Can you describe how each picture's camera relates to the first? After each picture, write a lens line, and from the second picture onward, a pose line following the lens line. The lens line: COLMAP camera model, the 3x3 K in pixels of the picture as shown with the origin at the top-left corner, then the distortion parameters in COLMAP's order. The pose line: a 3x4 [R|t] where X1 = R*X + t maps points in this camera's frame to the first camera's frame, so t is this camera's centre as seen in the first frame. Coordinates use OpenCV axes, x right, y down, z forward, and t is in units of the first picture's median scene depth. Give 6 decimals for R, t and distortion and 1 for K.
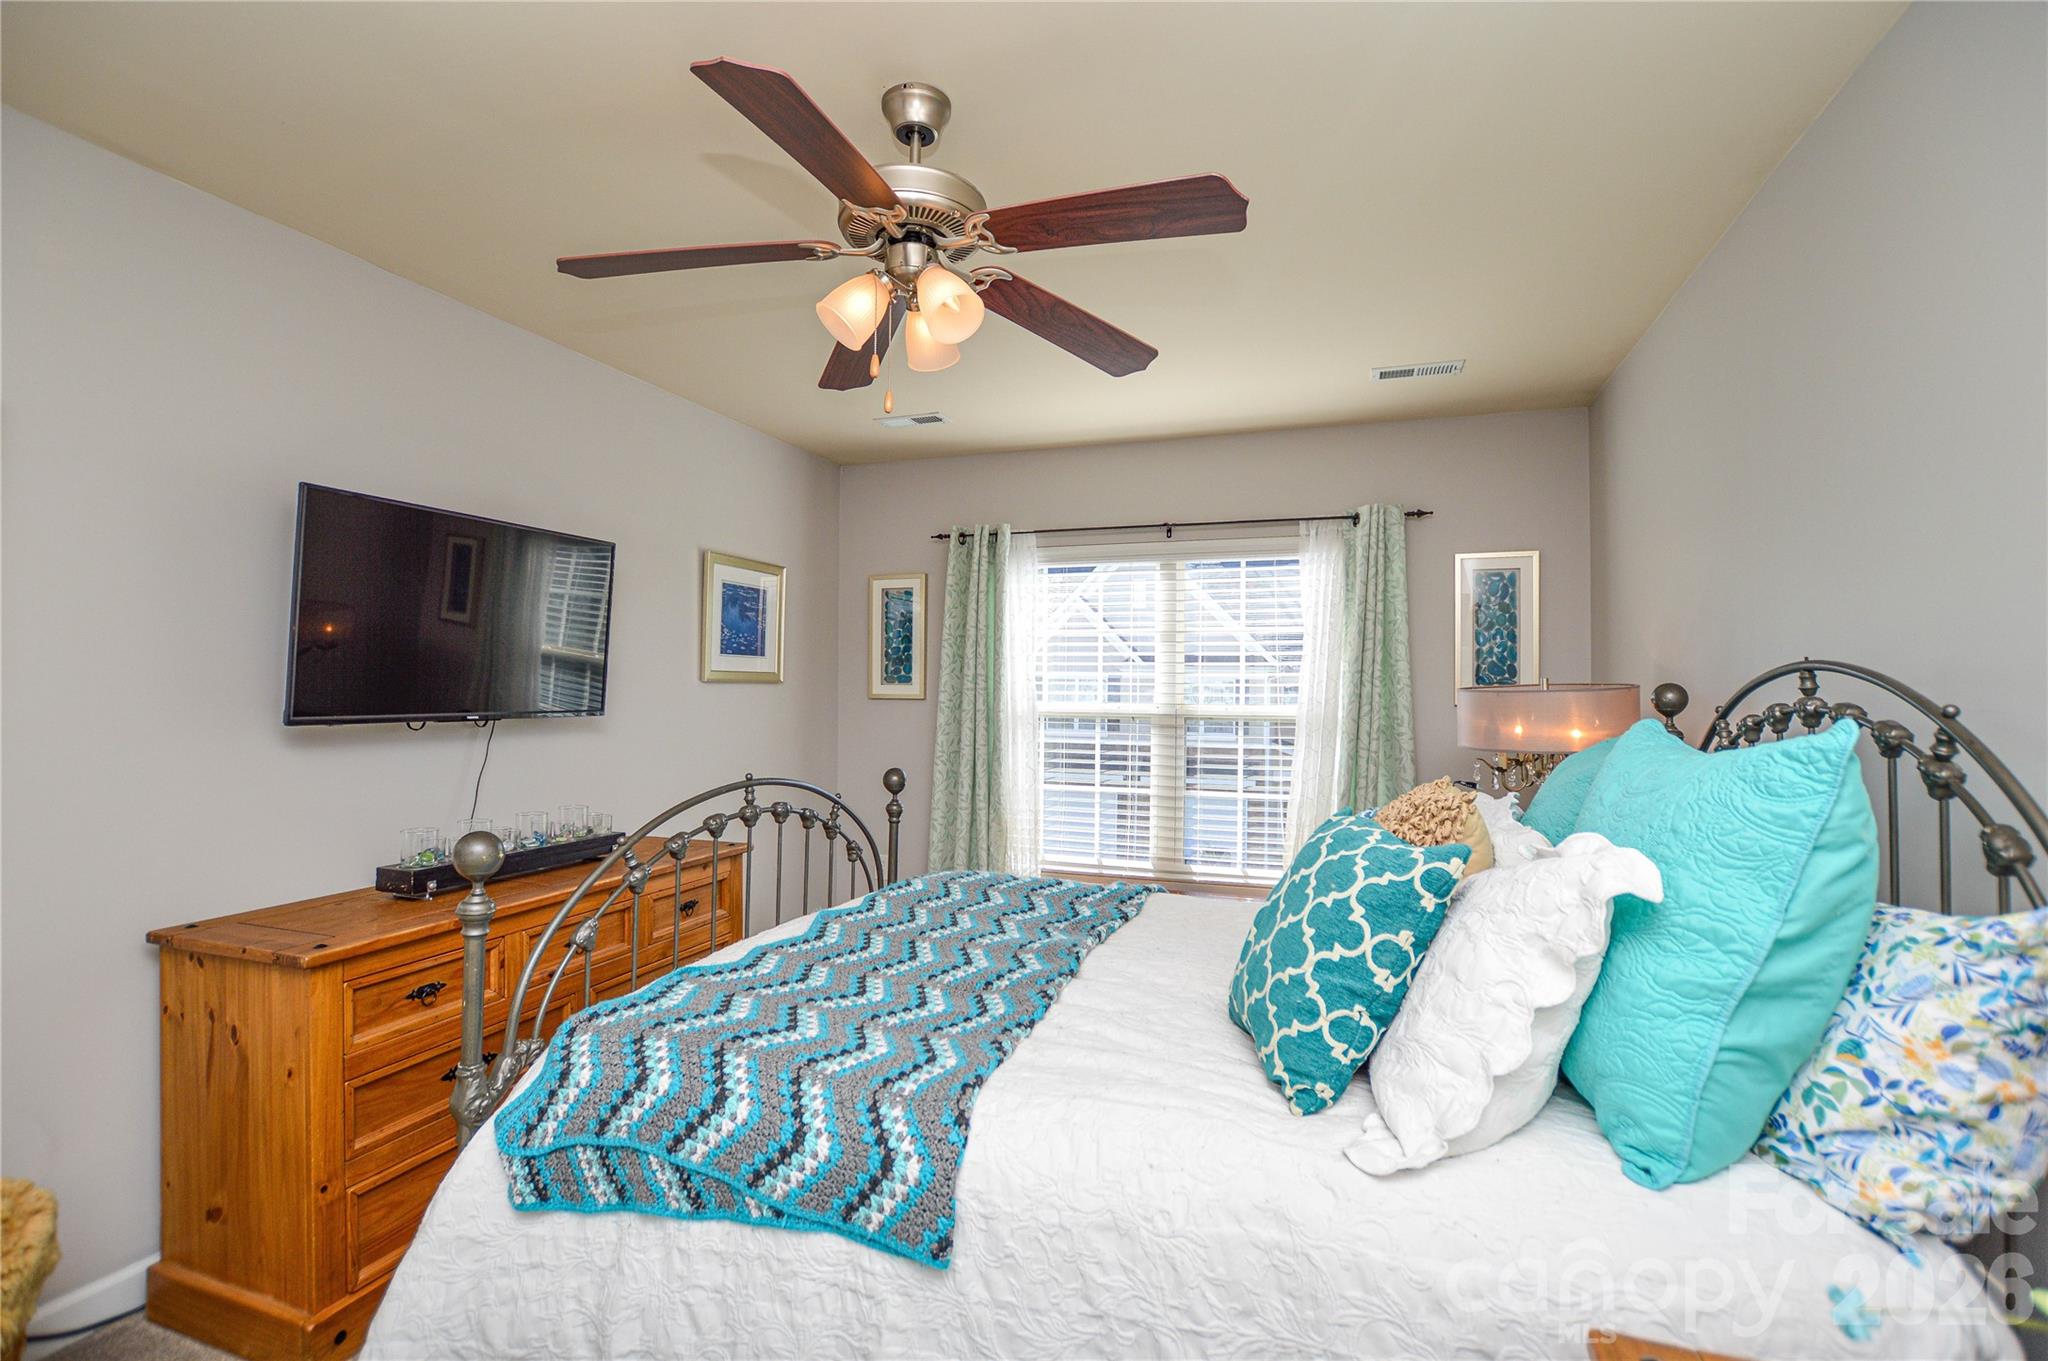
lens RADIAL K [[932.1, 0, 1024.0], [0, 932.1, 680.5], [0, 0, 1]] dist [-0.032916, 0.004851]
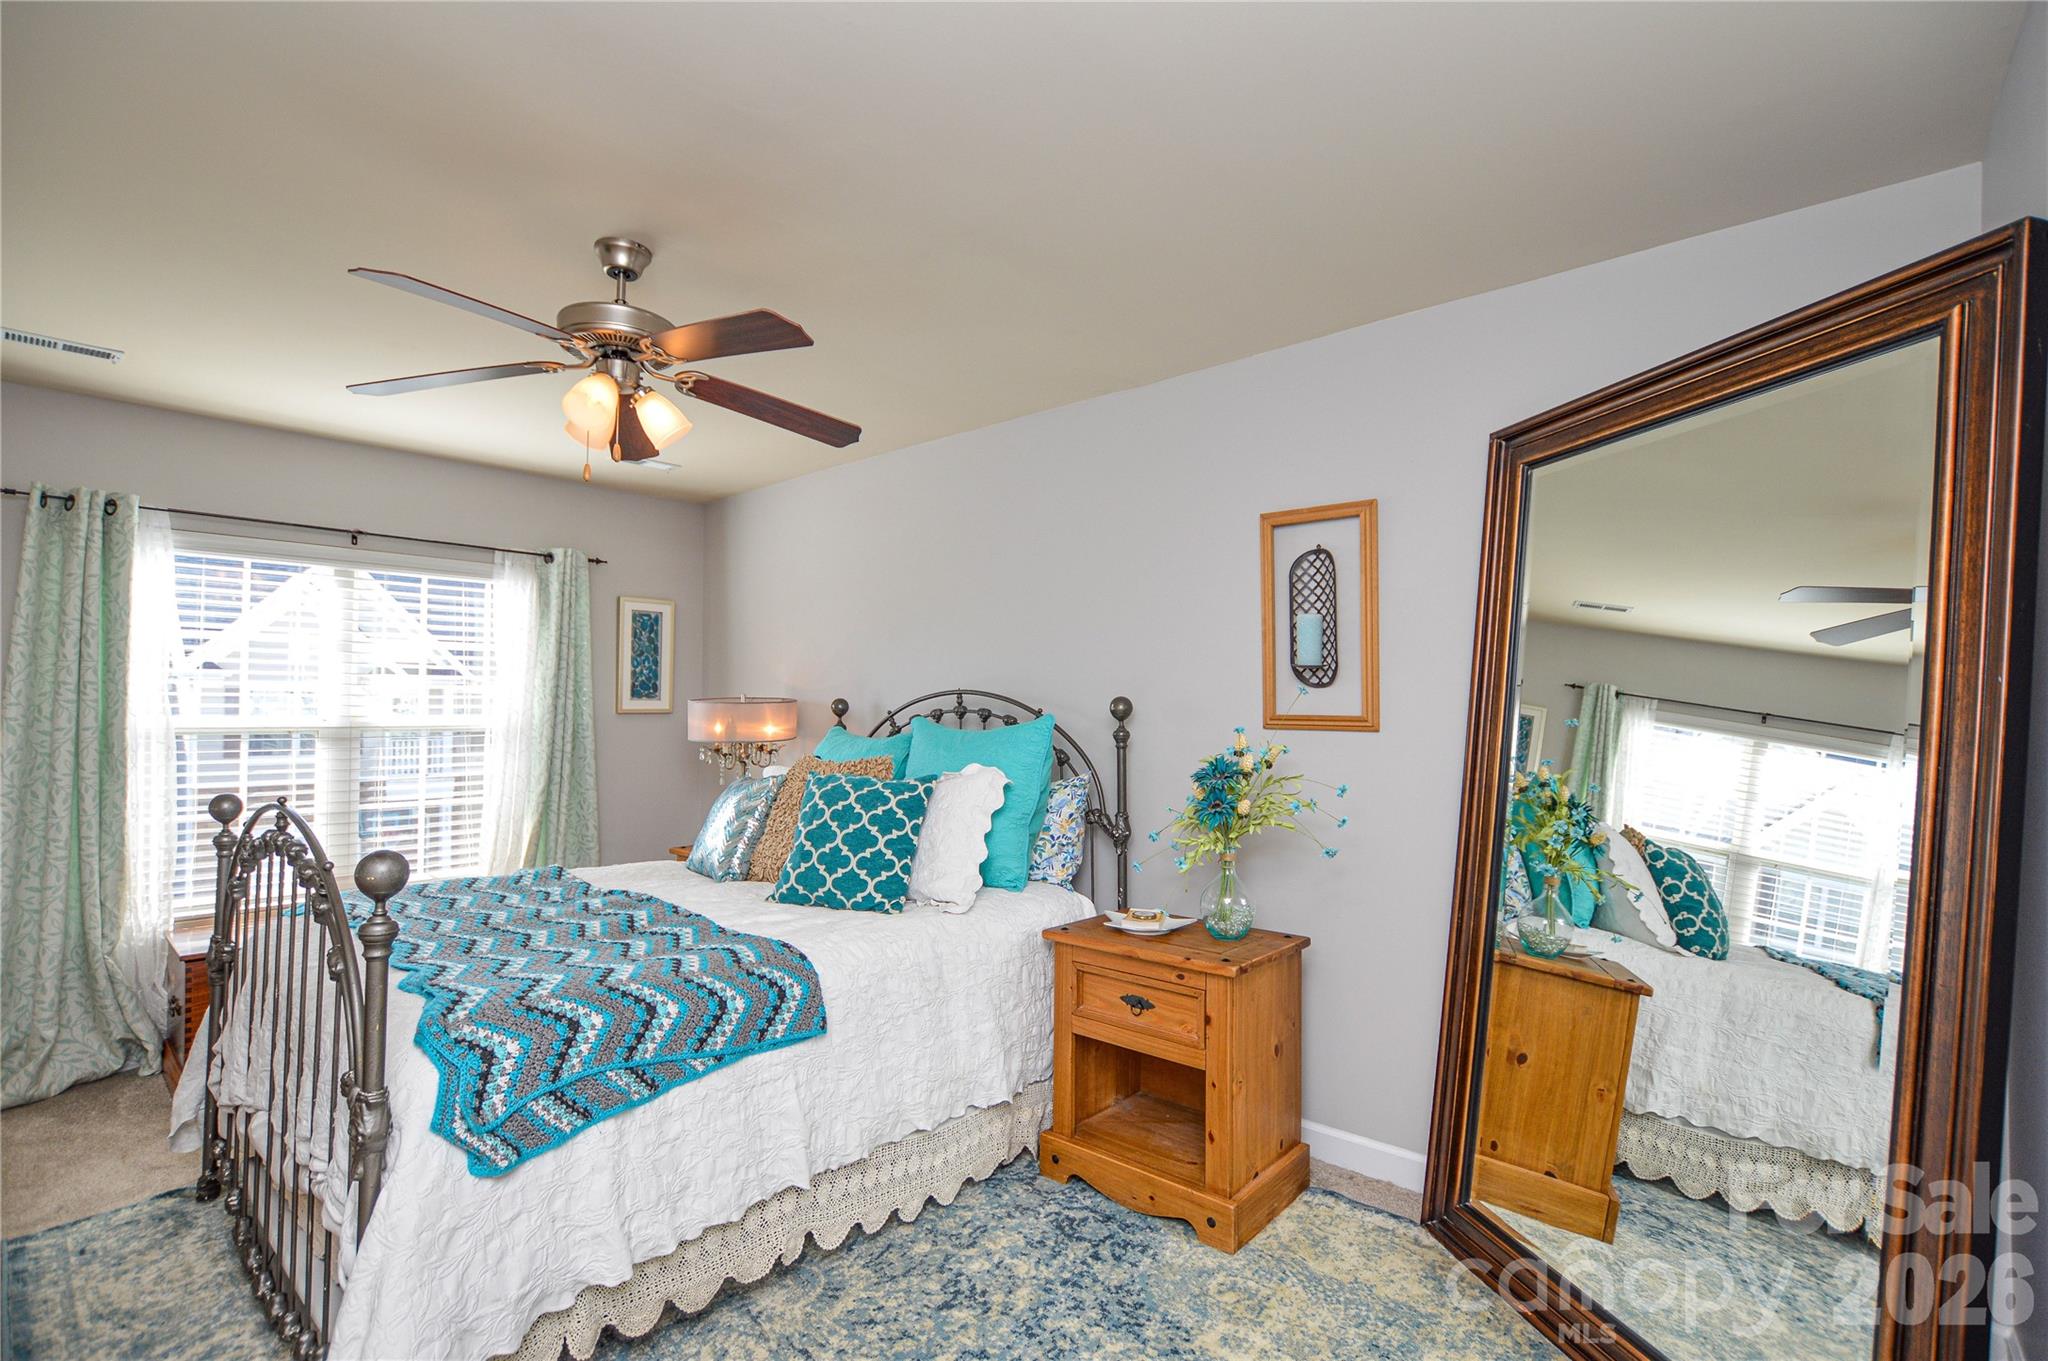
lens RADIAL K [[932.1, 0, 1024.0], [0, 932.1, 680.5], [0, 0, 1]] dist [-0.032916, 0.004851]
pose [[0.363249, 0.018541, 0.931508, -0.678884], [-0.010345, 0.999821, -0.015866, -0.005603], [-0.931635, -0.003873, 0.363376, 0.001298]]
